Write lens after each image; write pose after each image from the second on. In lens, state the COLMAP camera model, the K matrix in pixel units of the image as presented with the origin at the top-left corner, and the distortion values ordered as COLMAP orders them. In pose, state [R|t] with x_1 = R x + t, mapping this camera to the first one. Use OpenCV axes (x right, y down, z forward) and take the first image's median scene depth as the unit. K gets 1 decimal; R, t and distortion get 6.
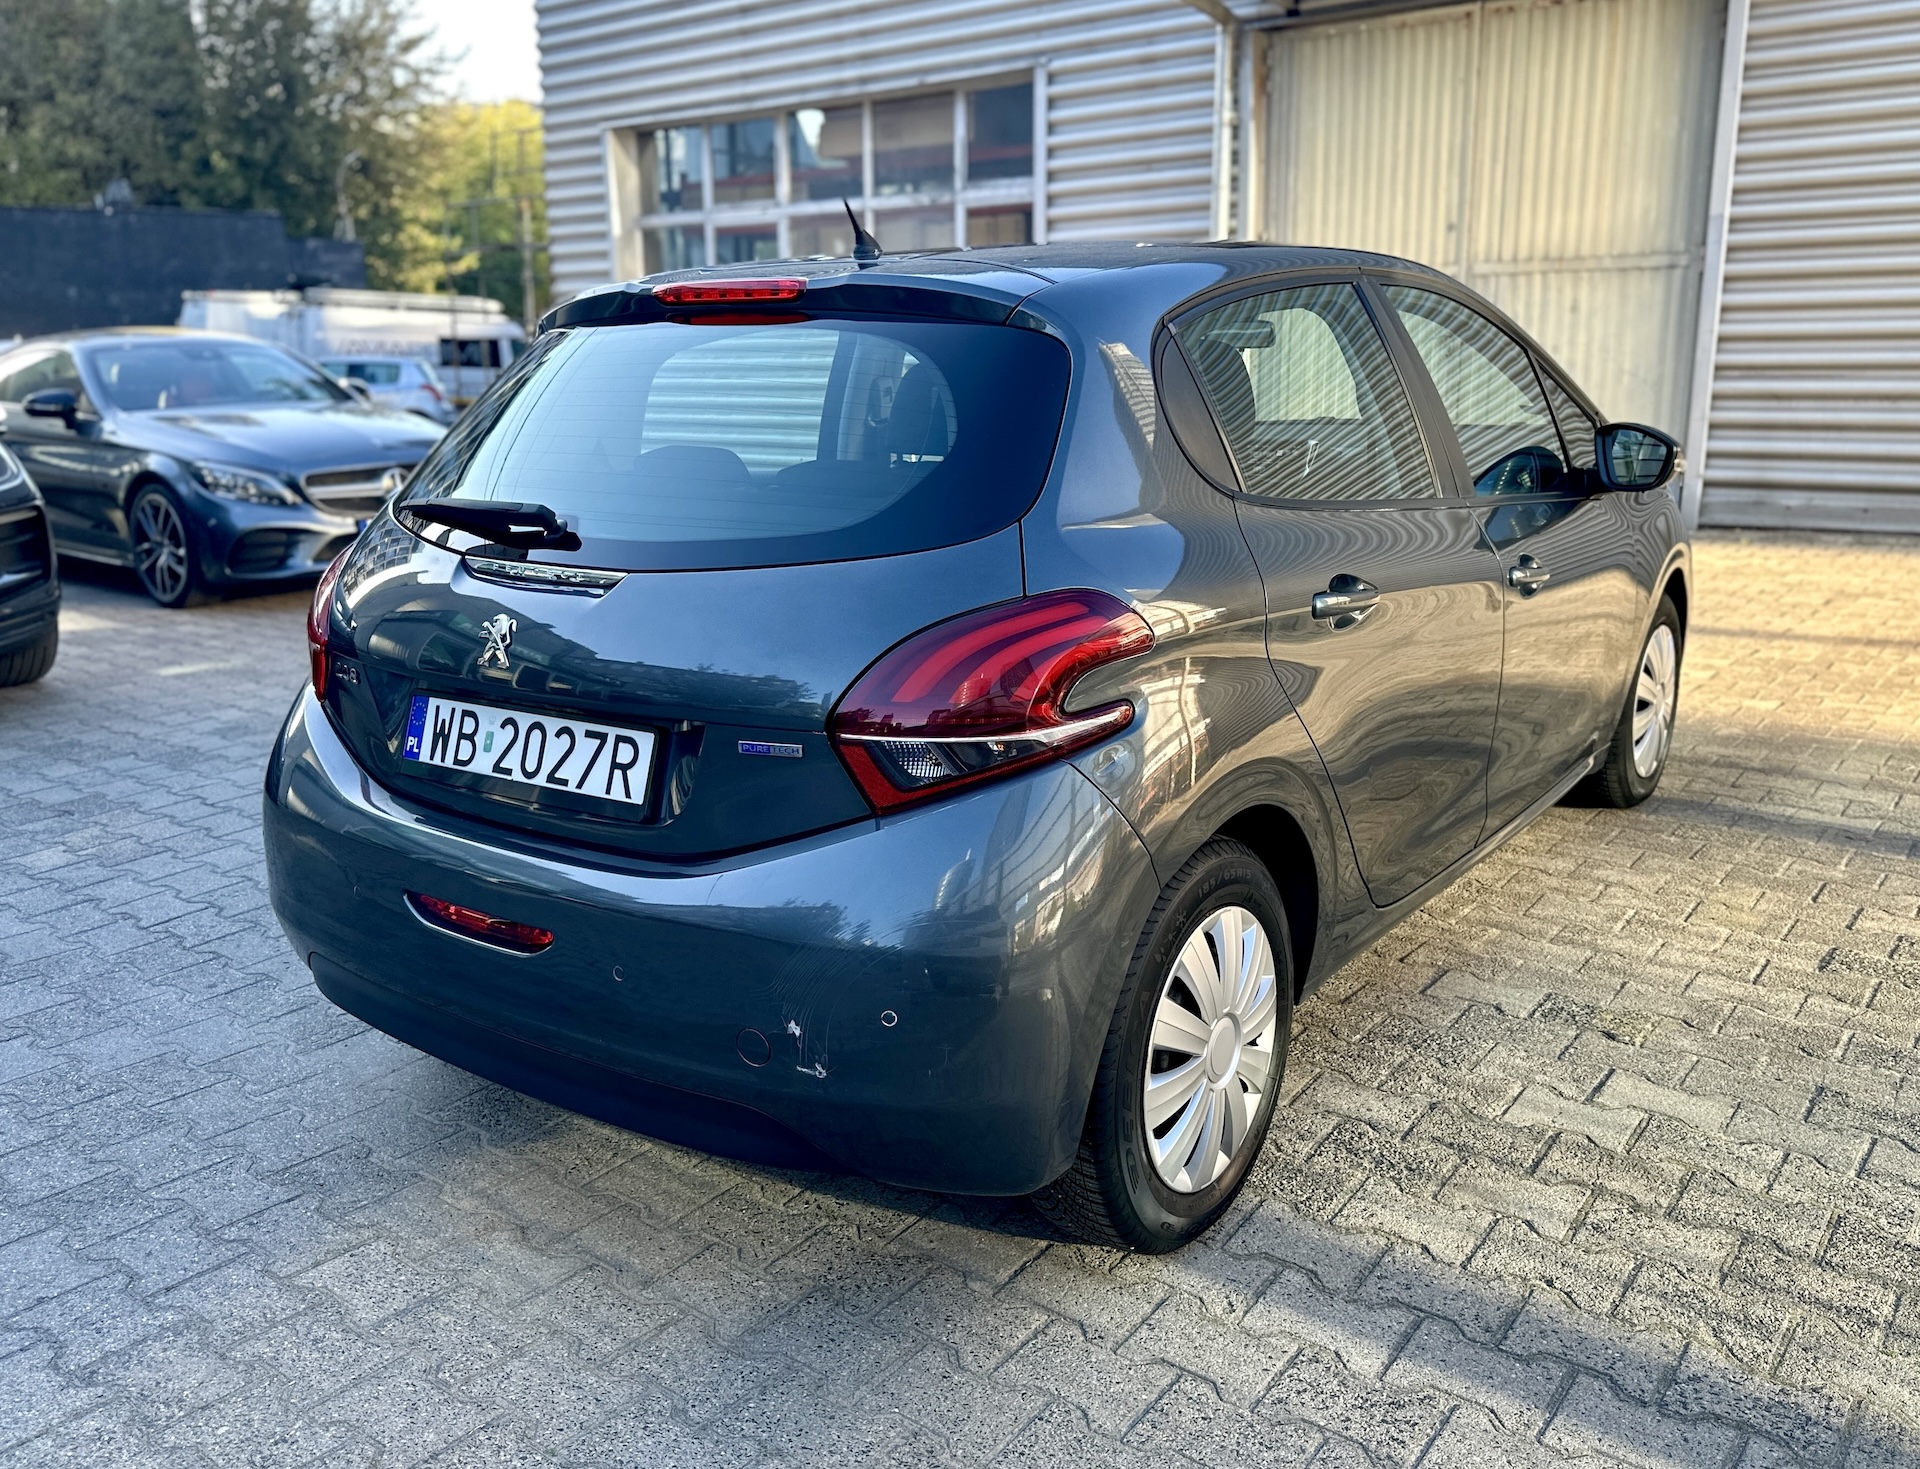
lens RADIAL K [[1592.7, 0, 936.1], [0, 1592.7, 765.1], [0, 0, 1]] dist [0.005932, -0.011094]
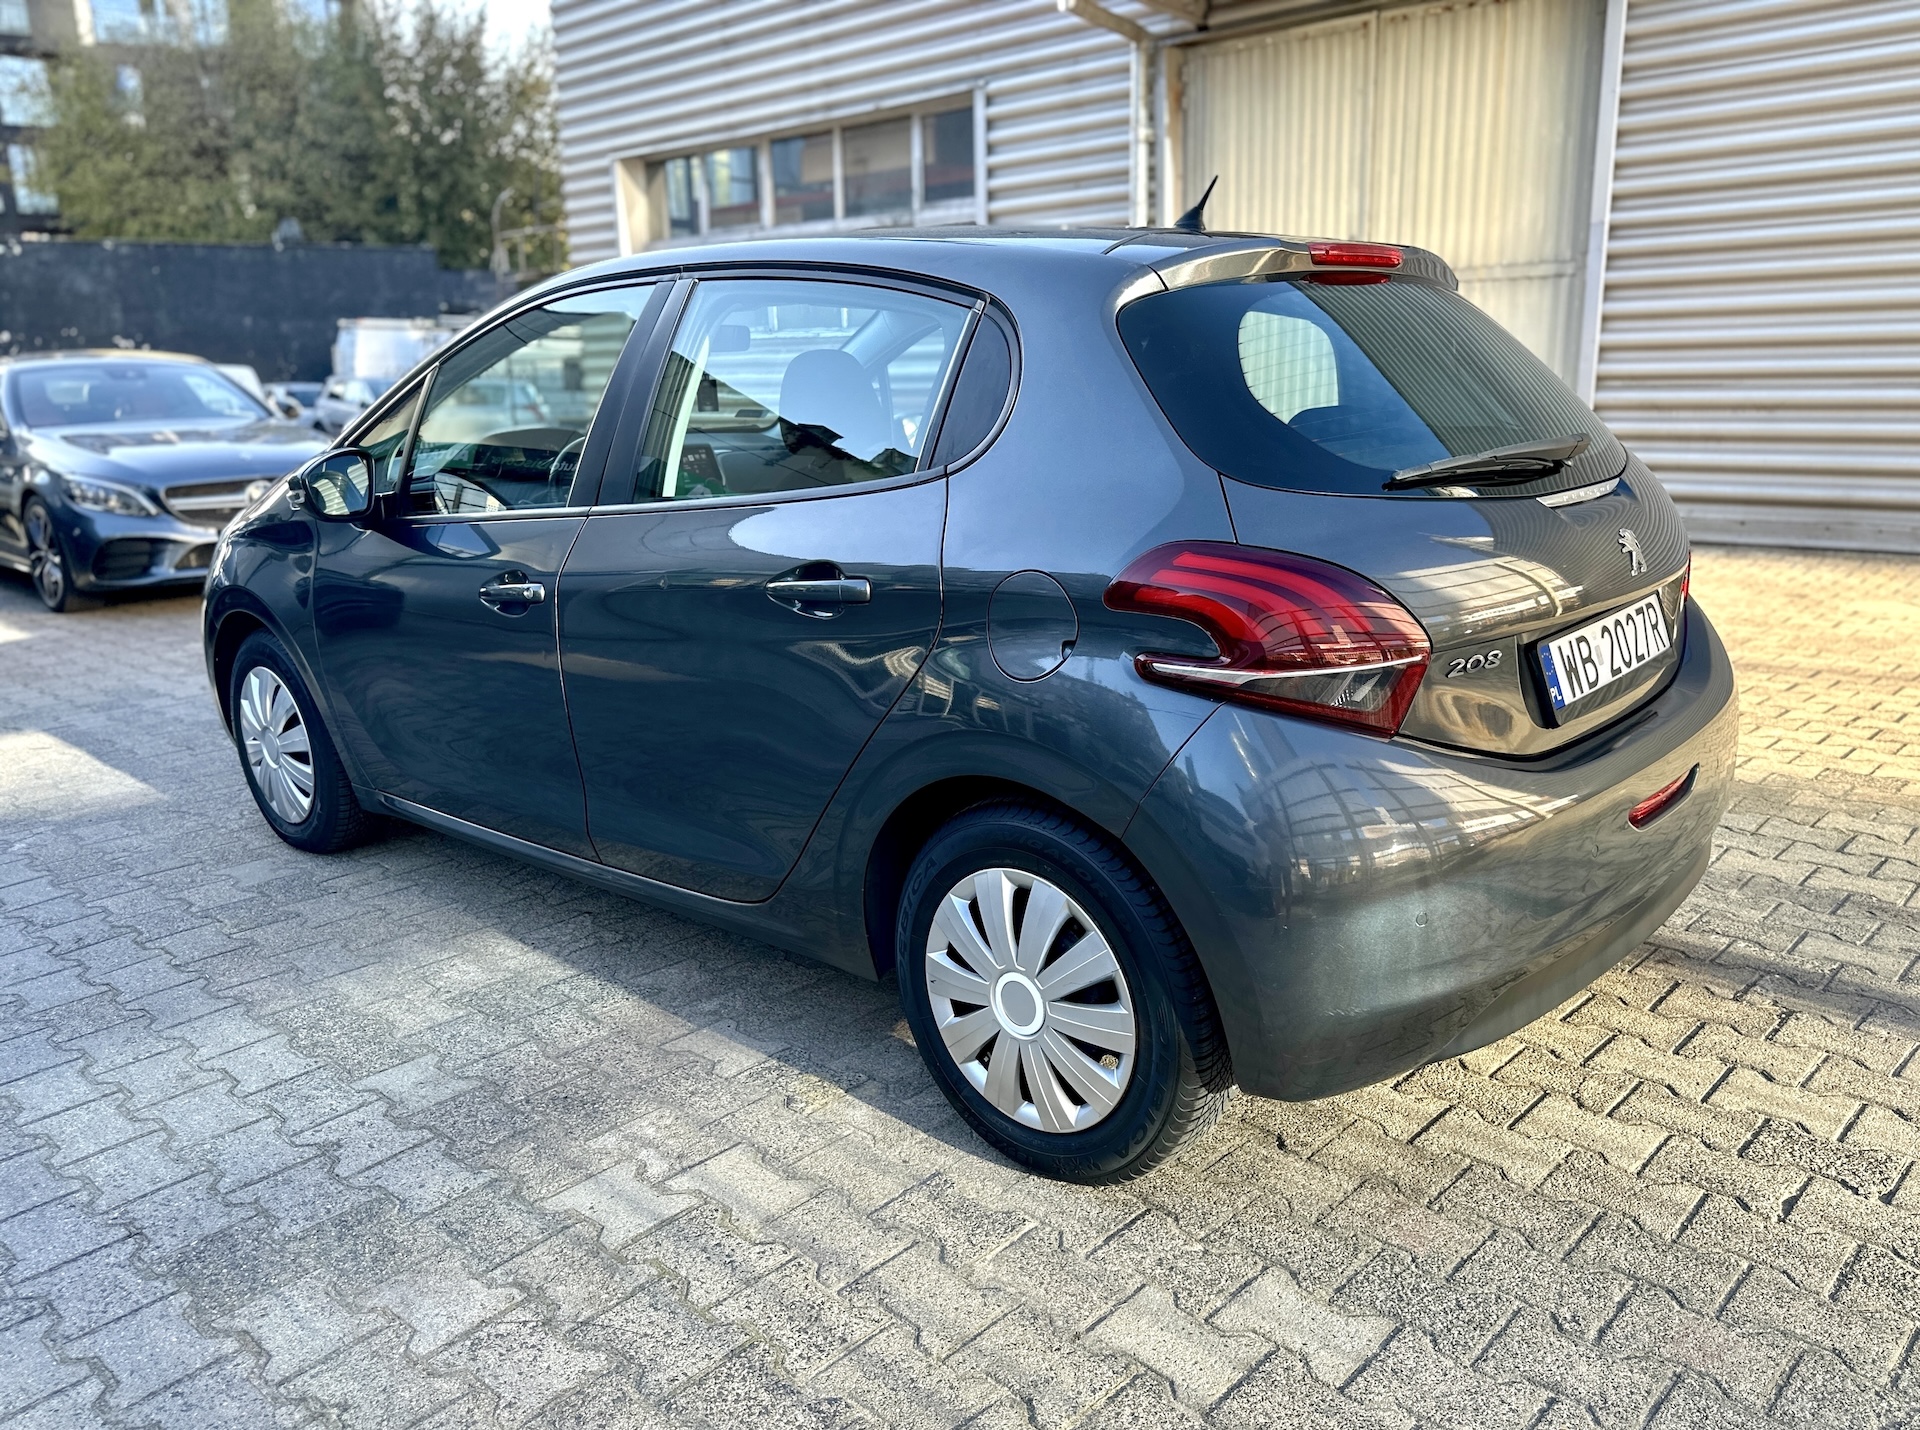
lens RADIAL K [[1472.4, 0, 958.6], [0, 1472.4, 790.6], [0, 0, 1]] dist [0.004097, -0.008123]
pose [[0.996534, 0.016200, -0.081589, 0.162812], [-0.014265, 0.999604, 0.024241, -0.008849], [0.081949, -0.022993, 0.996371, 0.046614]]
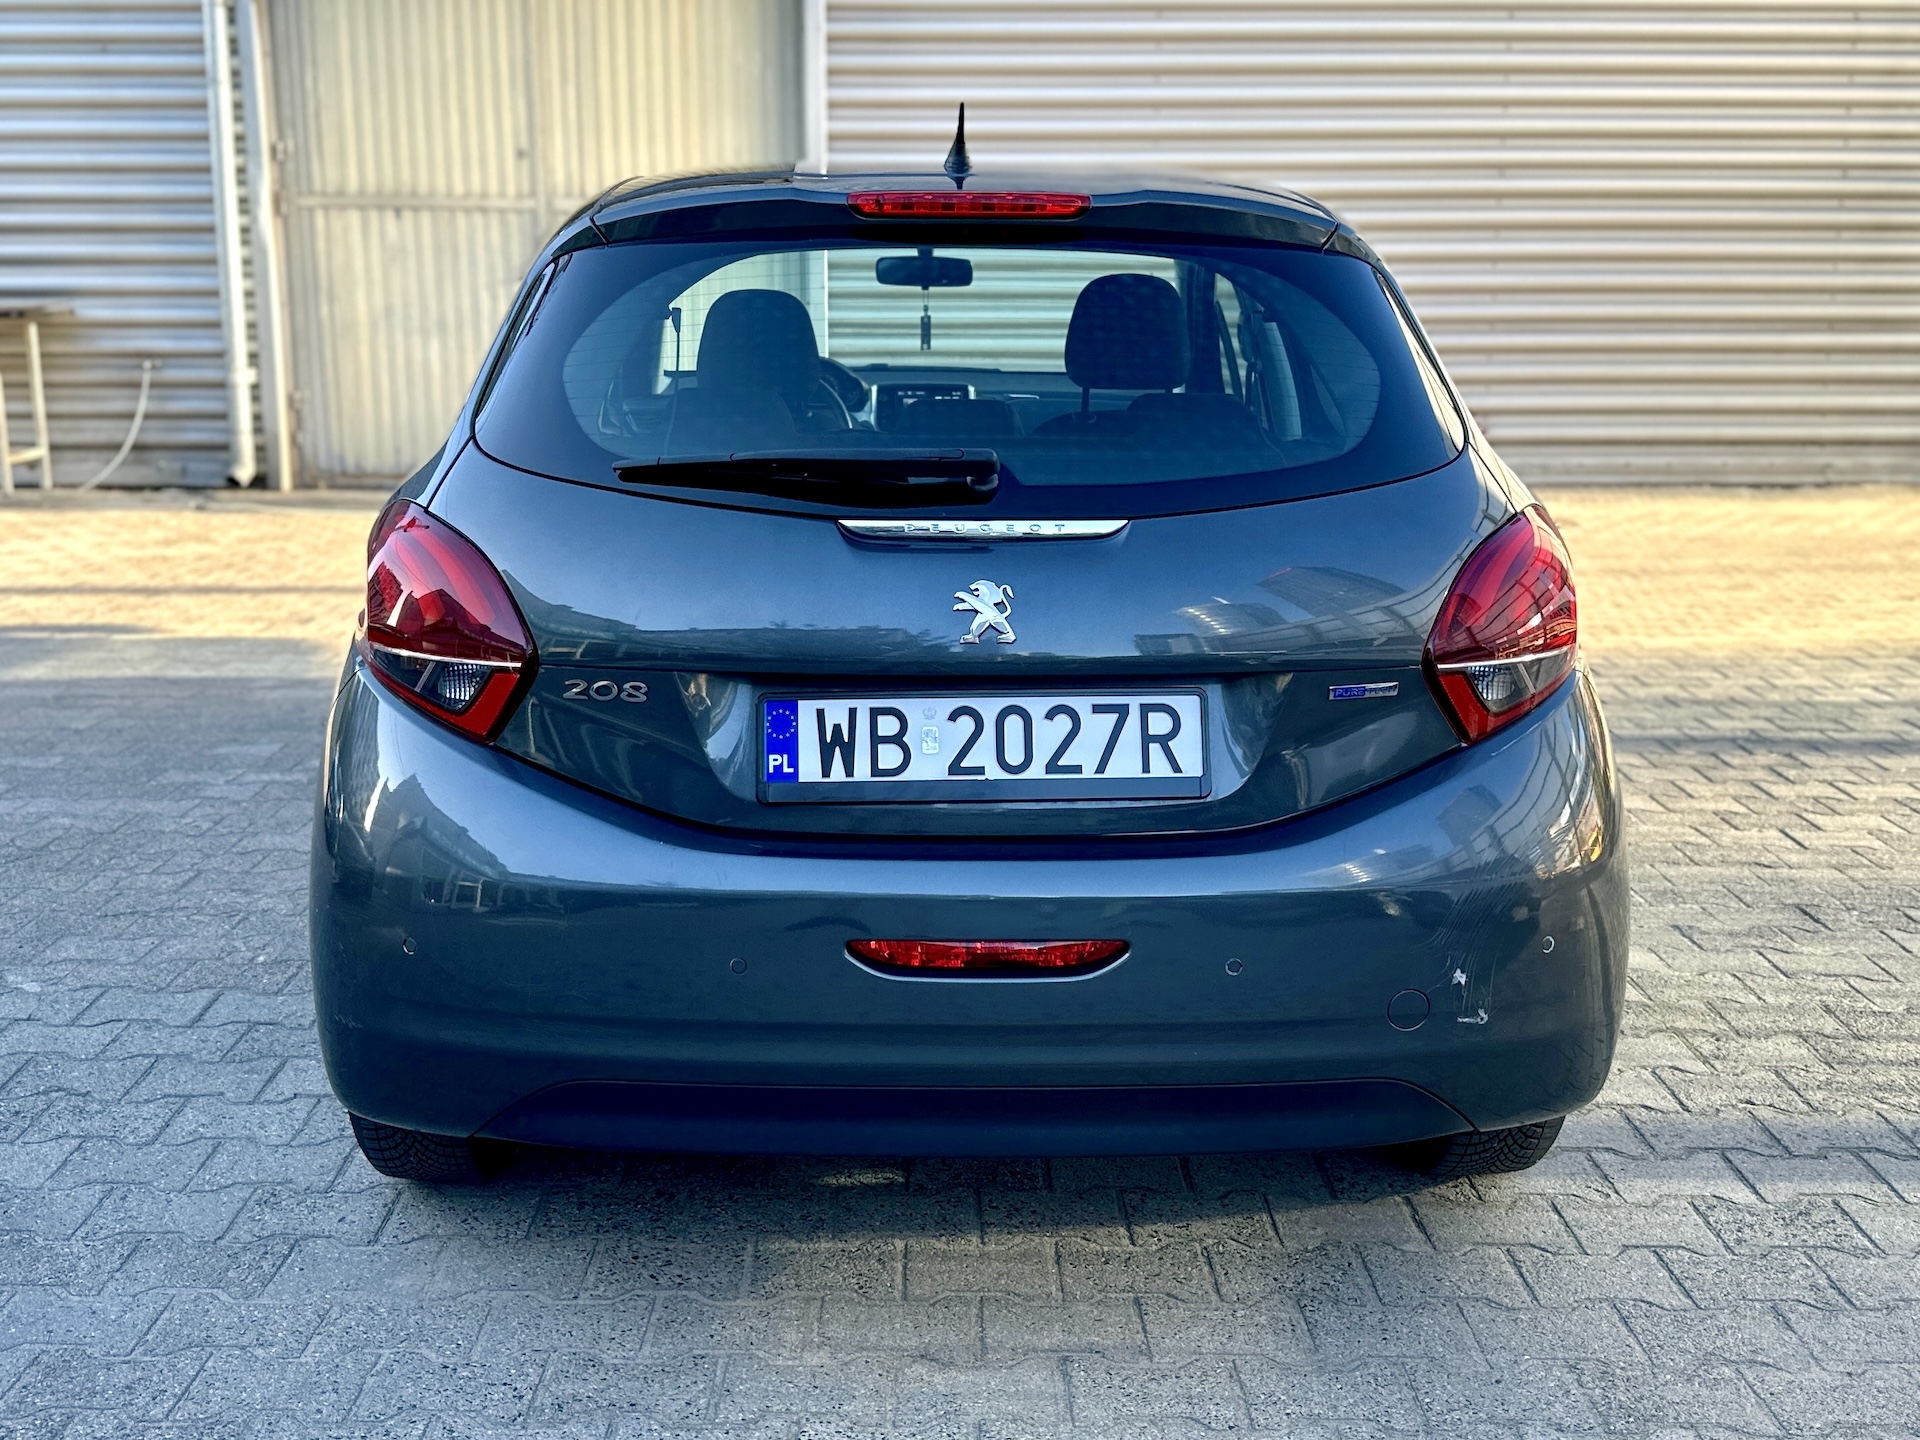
lens RADIAL K [[1973.9, 0, 956.9], [0, 1973.9, 700.3], [0, 0, 1]] dist [0.076517, -0.138562]
pose [[0.783564, -0.103831, 0.612573, -0.186414], [0.137768, 0.990429, -0.008346, -0.005169], [-0.605844, 0.090932, 0.790370, 0.040299]]
